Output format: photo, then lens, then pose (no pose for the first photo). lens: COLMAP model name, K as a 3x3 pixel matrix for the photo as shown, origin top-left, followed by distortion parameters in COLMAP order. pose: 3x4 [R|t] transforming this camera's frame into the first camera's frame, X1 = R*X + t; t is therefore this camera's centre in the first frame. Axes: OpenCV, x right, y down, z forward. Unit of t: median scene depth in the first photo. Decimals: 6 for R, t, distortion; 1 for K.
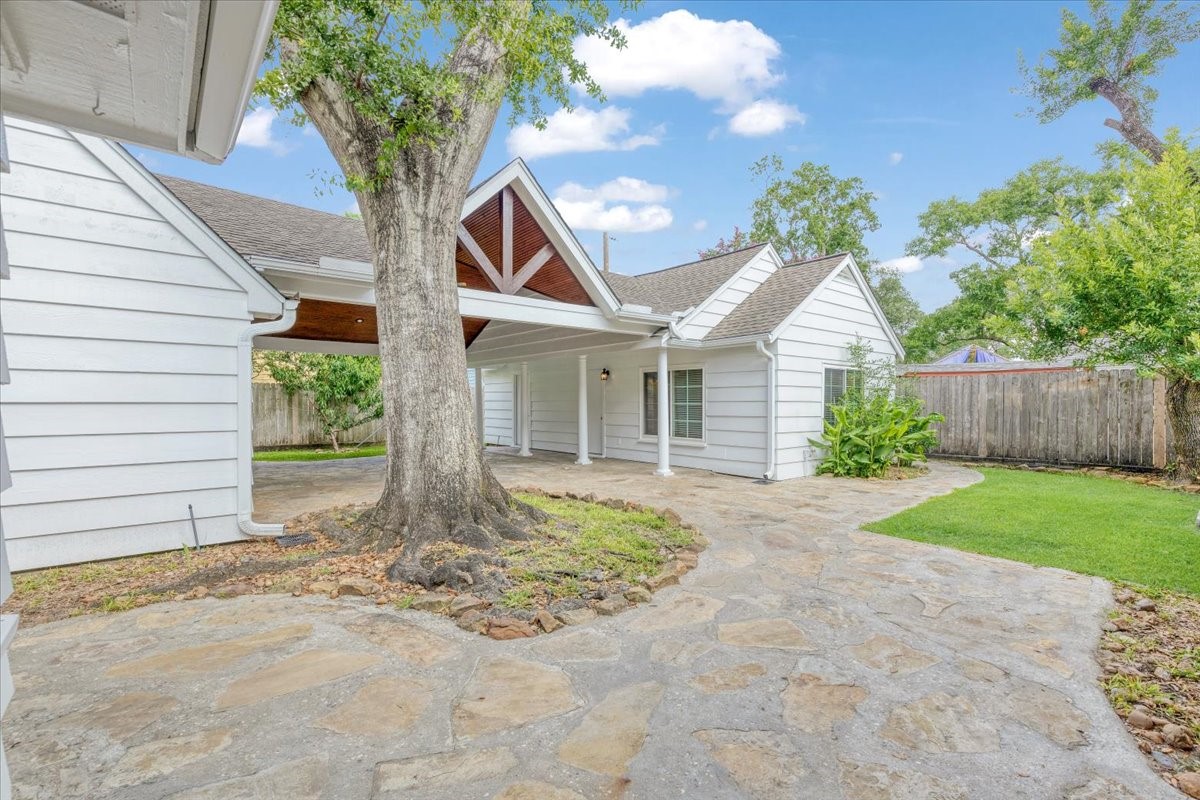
lens RADIAL K [[523.8, 0, 600.5], [0, 523.8, 402.1], [0, 0, 1]] dist [-0.002424, -0.000009]
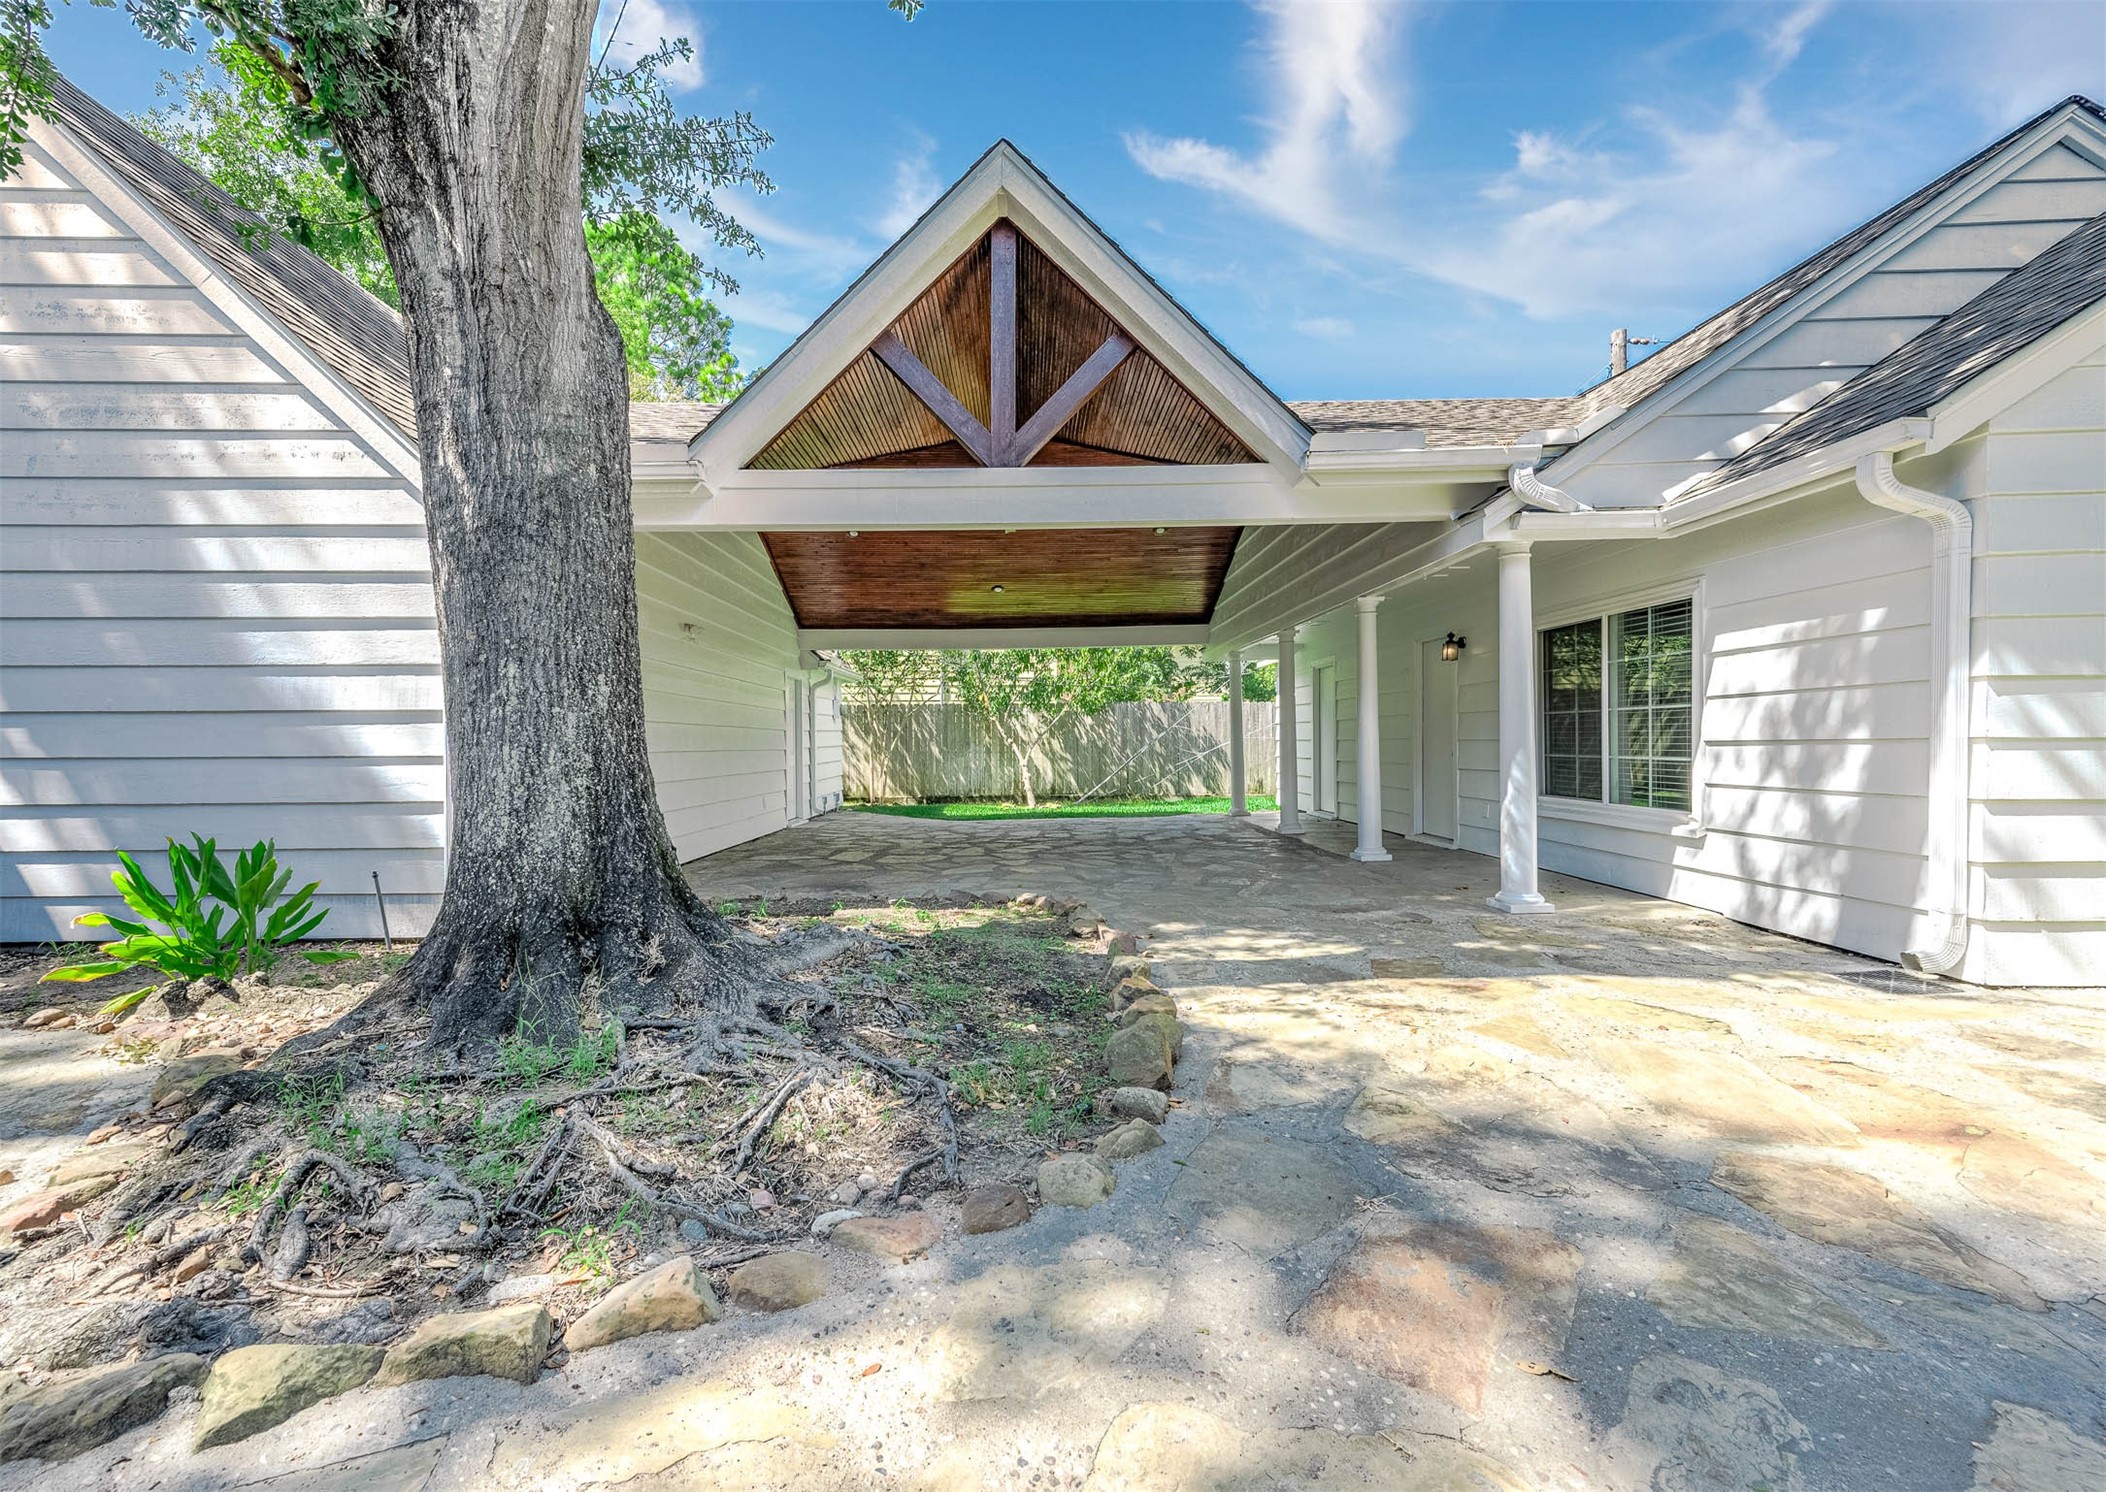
lens RADIAL K [[845.6, 0, 1045.5], [0, 845.6, 748.1], [0, 0, 1]] dist [0.016473, 0.000253]
pose [[0.763956, -0.001326, -0.645267, 0.302447], [0.008853, 0.999925, 0.008427, 0.028088], [0.645208, -0.012150, 0.763911, 0.445708]]
